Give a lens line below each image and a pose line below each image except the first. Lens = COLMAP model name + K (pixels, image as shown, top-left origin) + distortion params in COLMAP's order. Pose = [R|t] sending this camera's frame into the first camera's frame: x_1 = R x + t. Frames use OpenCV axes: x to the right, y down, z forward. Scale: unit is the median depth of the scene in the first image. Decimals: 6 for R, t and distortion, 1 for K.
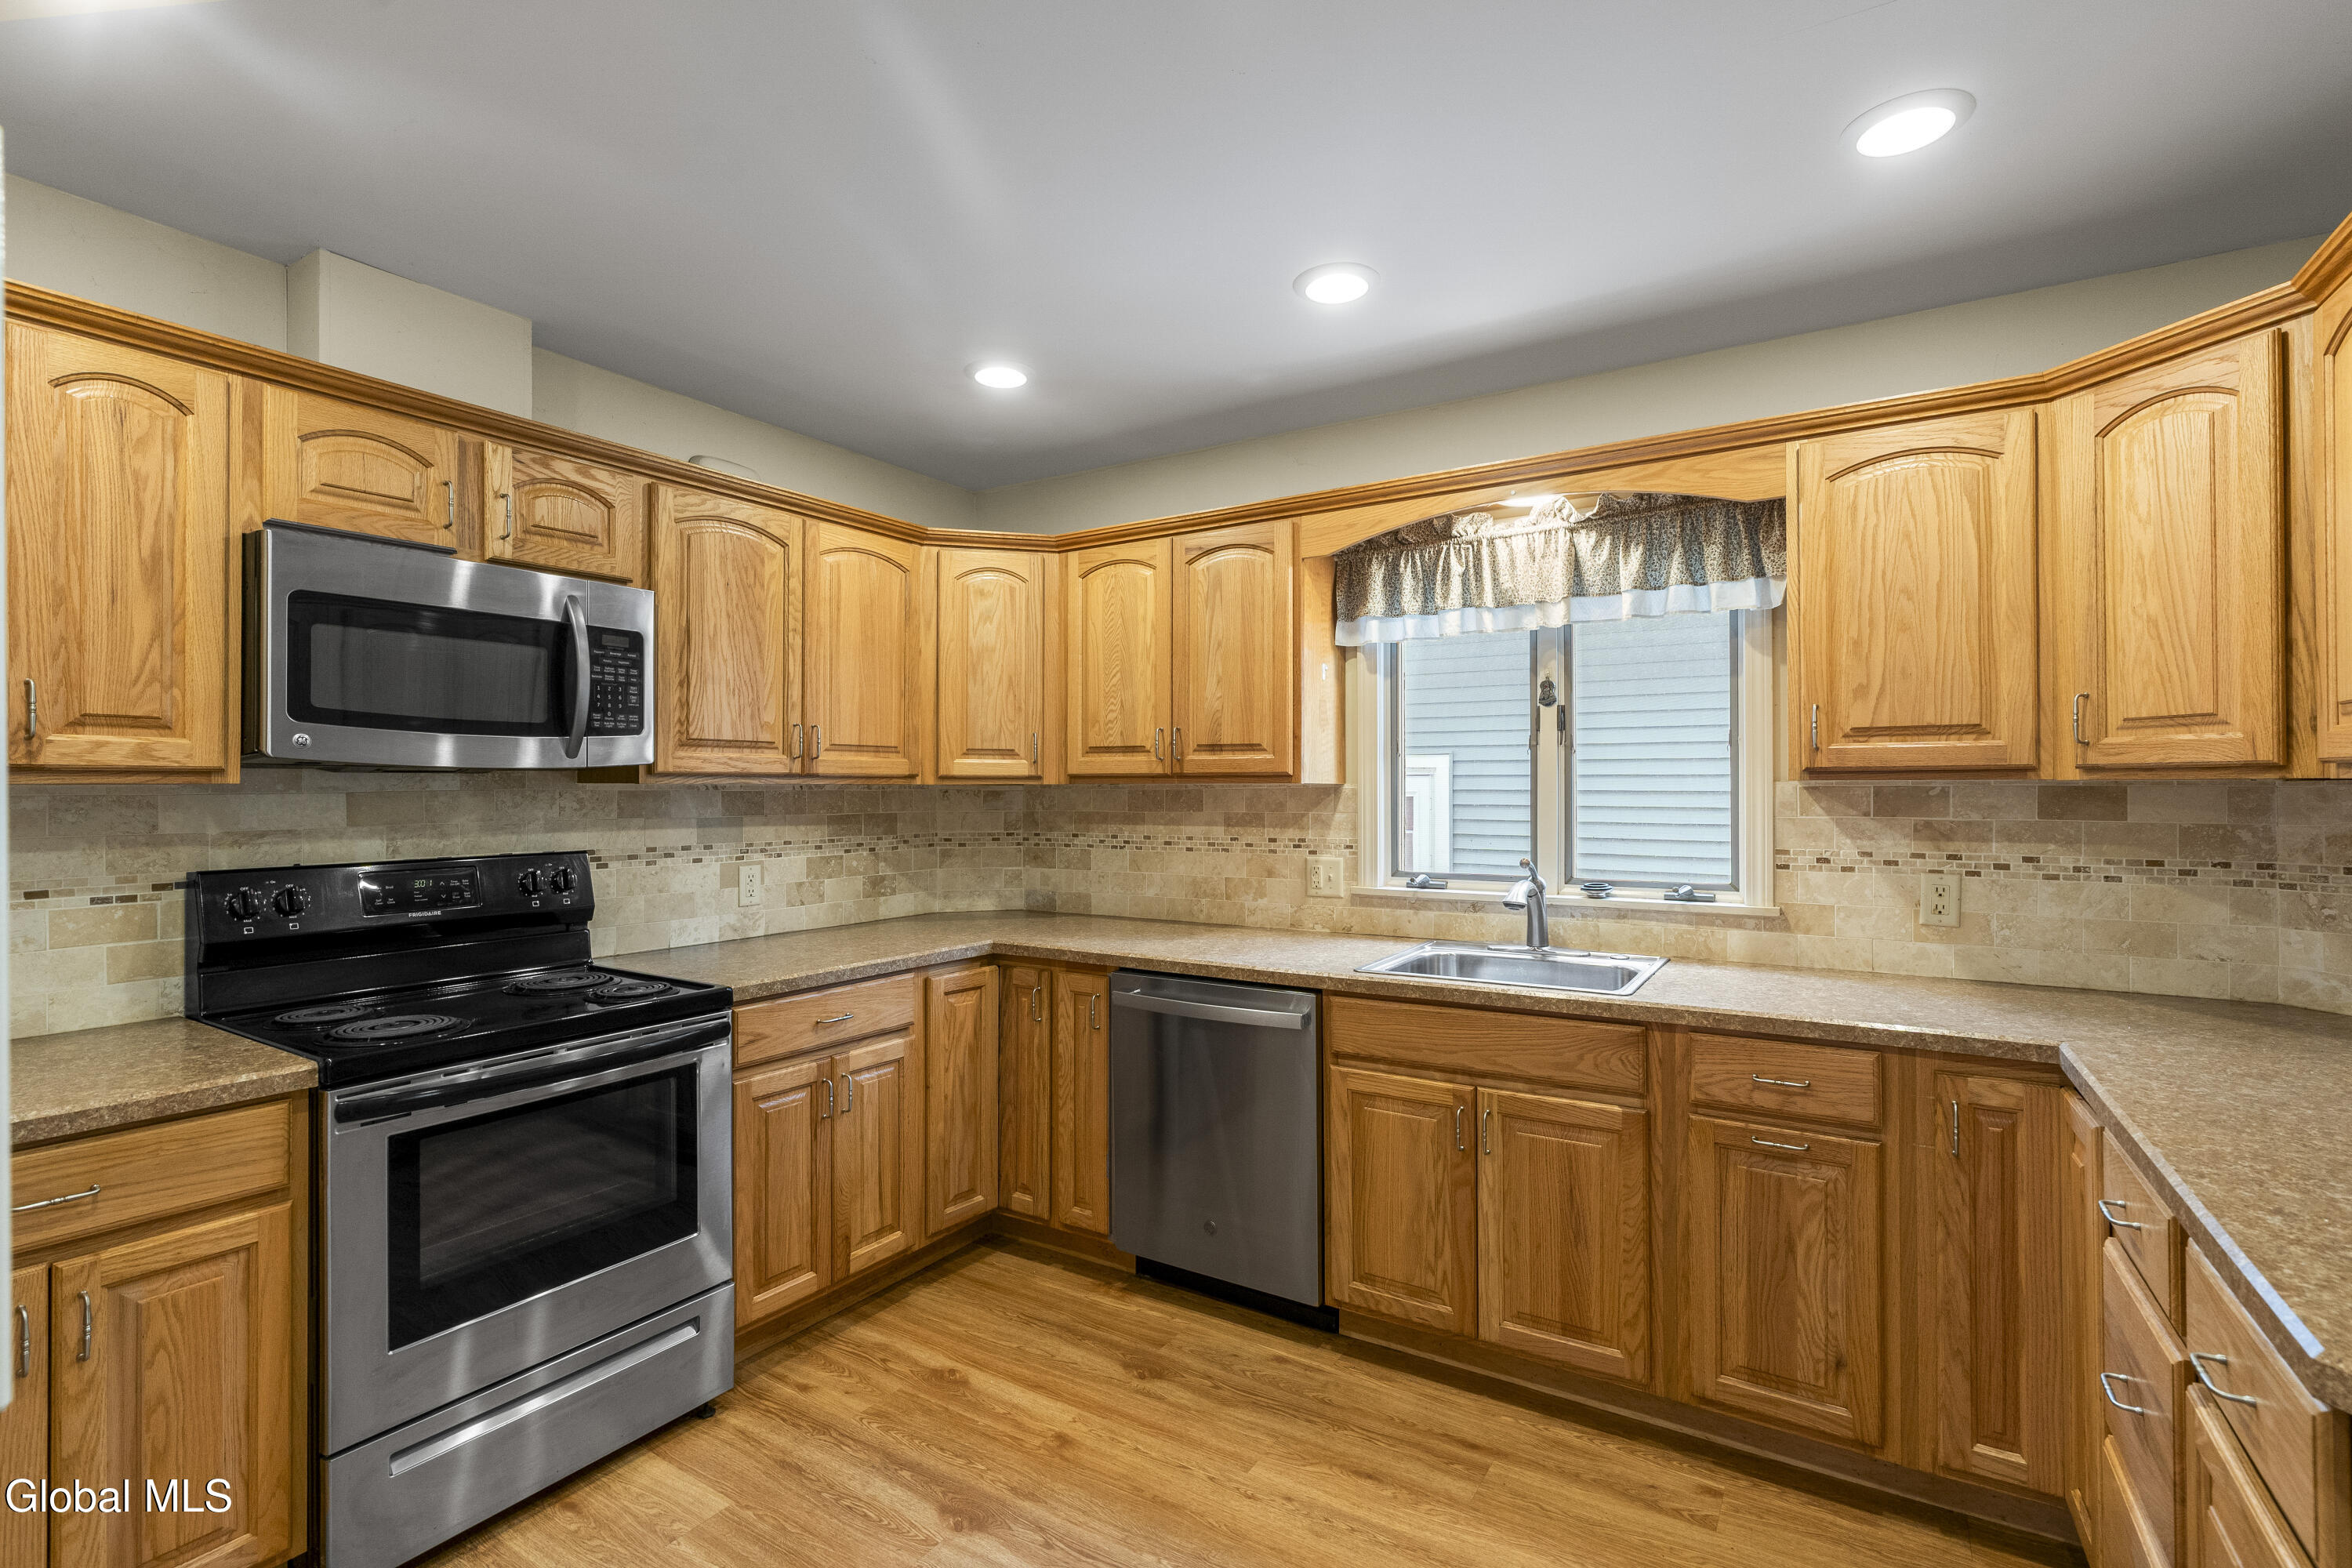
lens RADIAL K [[1077.6, 0, 1172.2], [0, 1077.6, 782.0], [0, 0, 1]] dist [-0.008495, 0.001596]
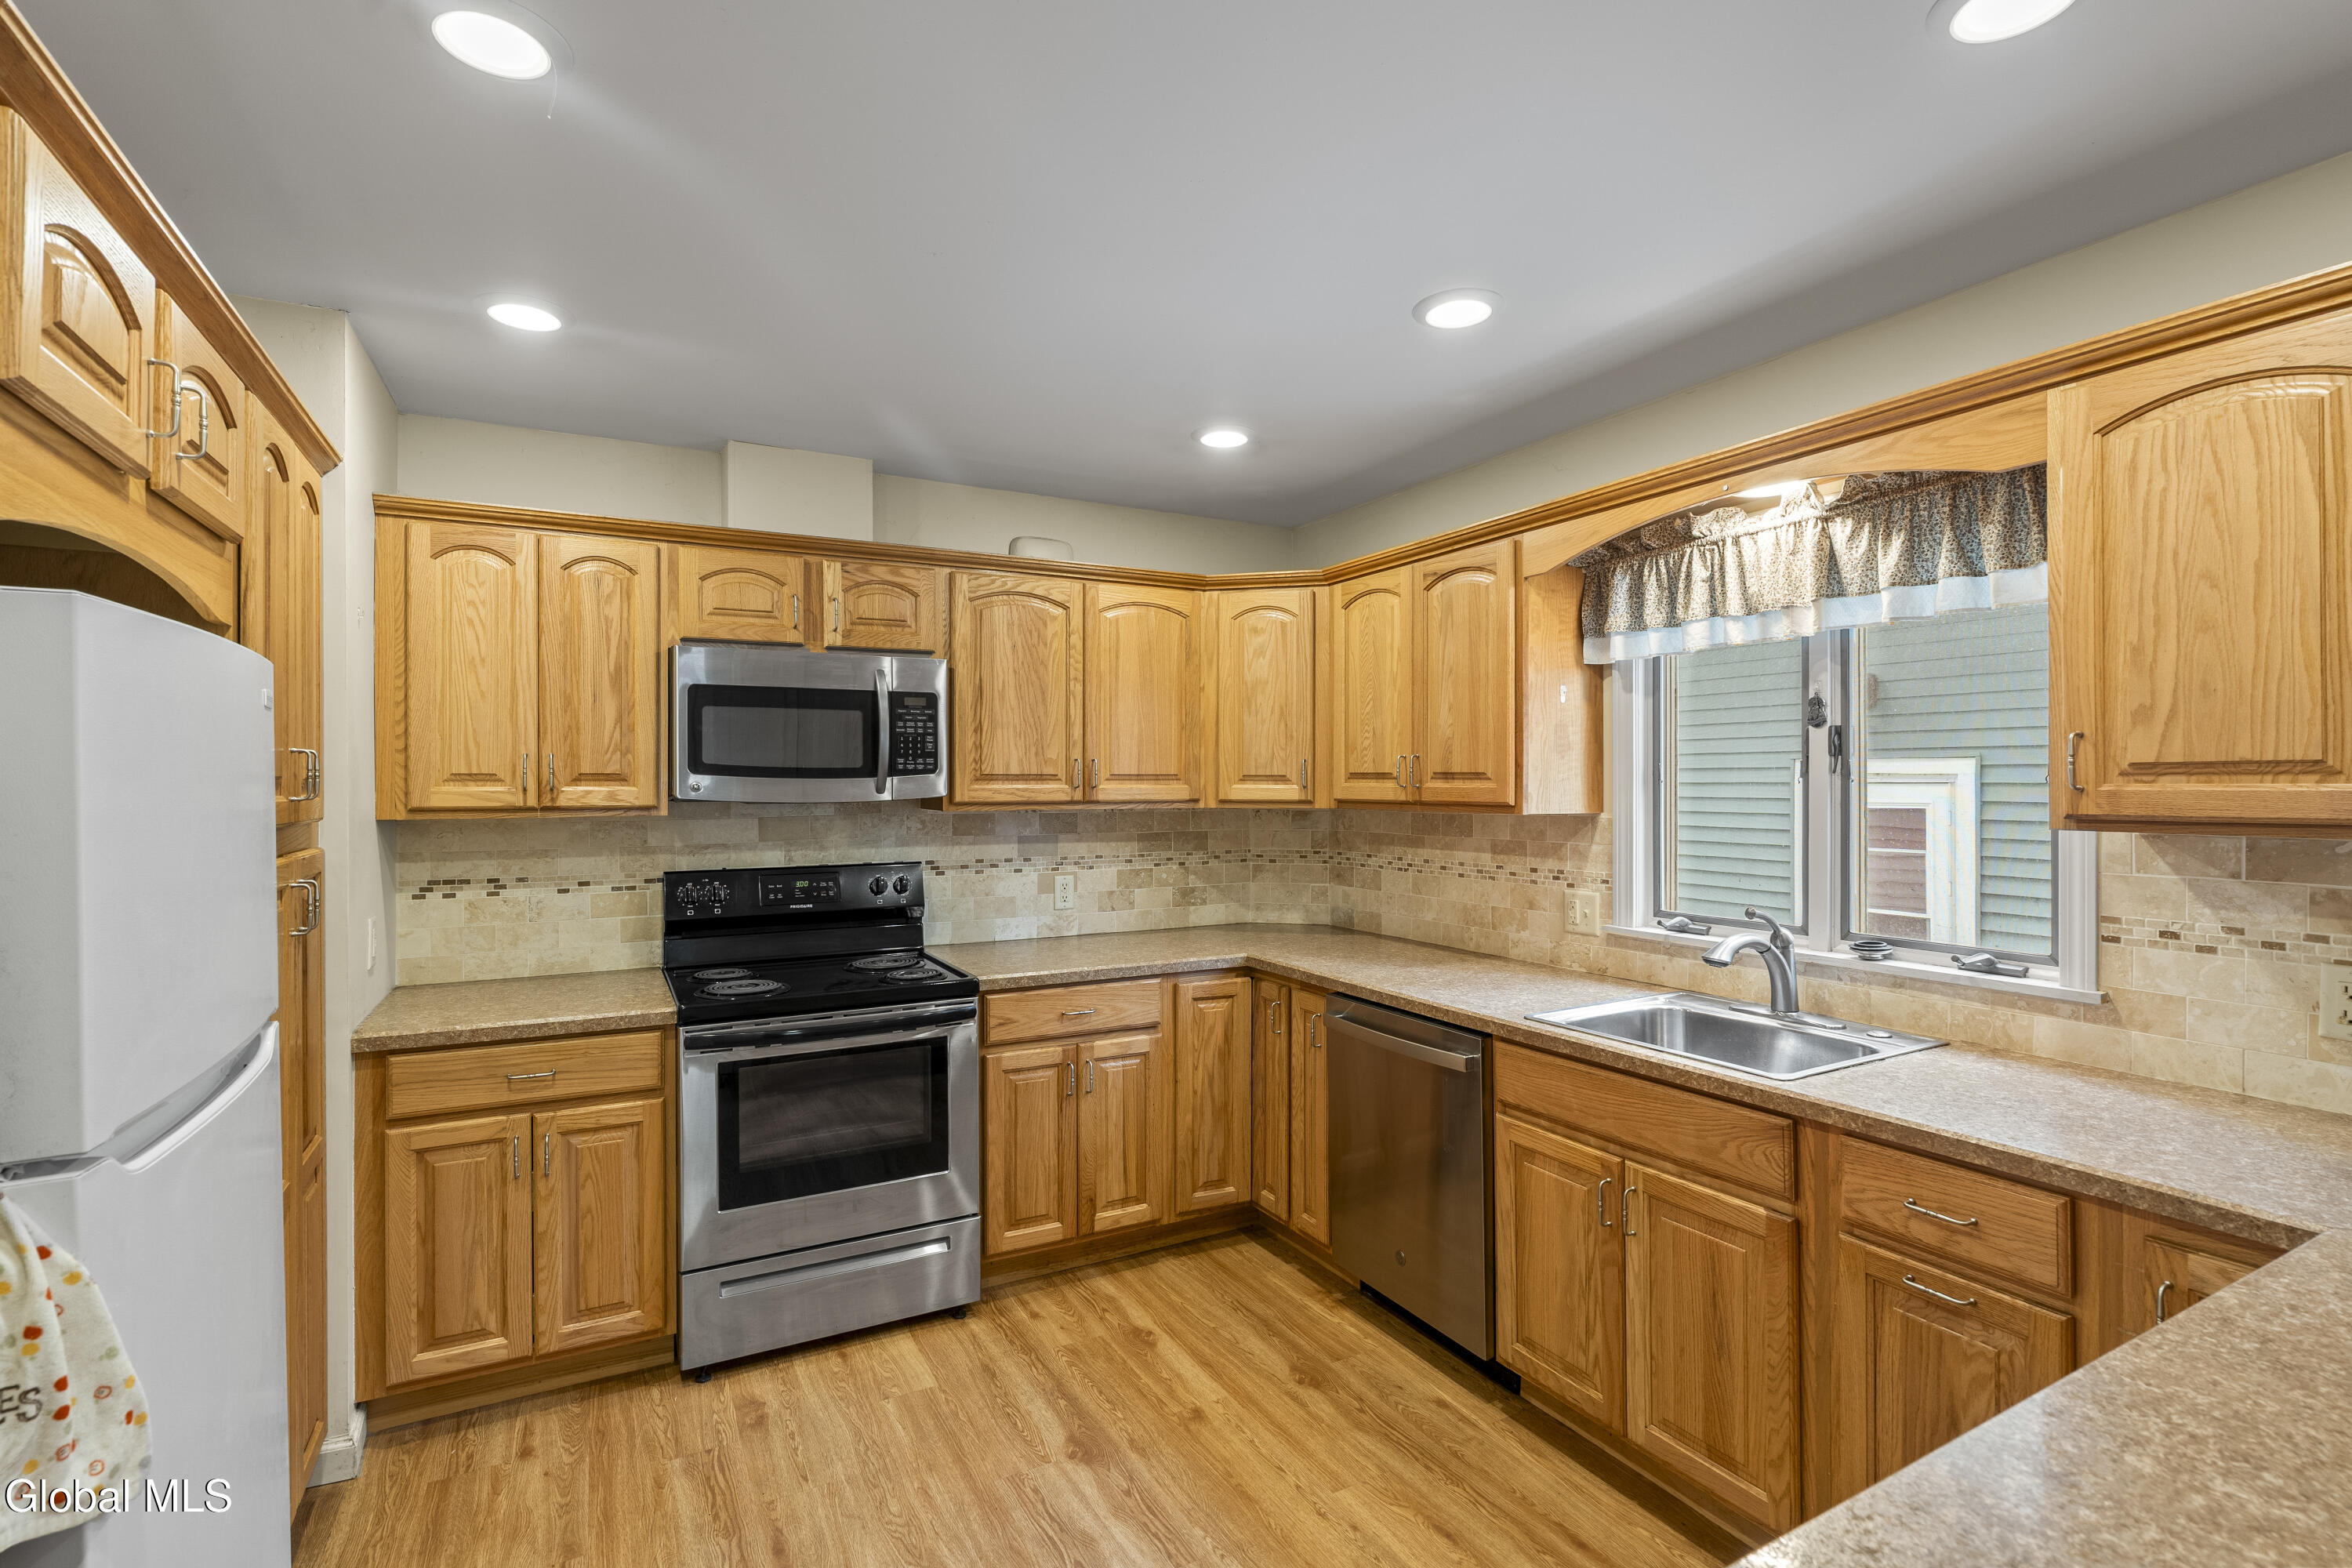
lens RADIAL K [[1077.6, 0, 1164.1], [0, 1077.6, 784.9], [0, 0, 1]] dist [-0.008495, 0.001596]
pose [[0.873219, -0.000048, -0.487329, 0.372255], [0.003341, 0.999977, 0.005888, -0.038096], [0.487317, -0.006770, 0.873199, 0.020295]]
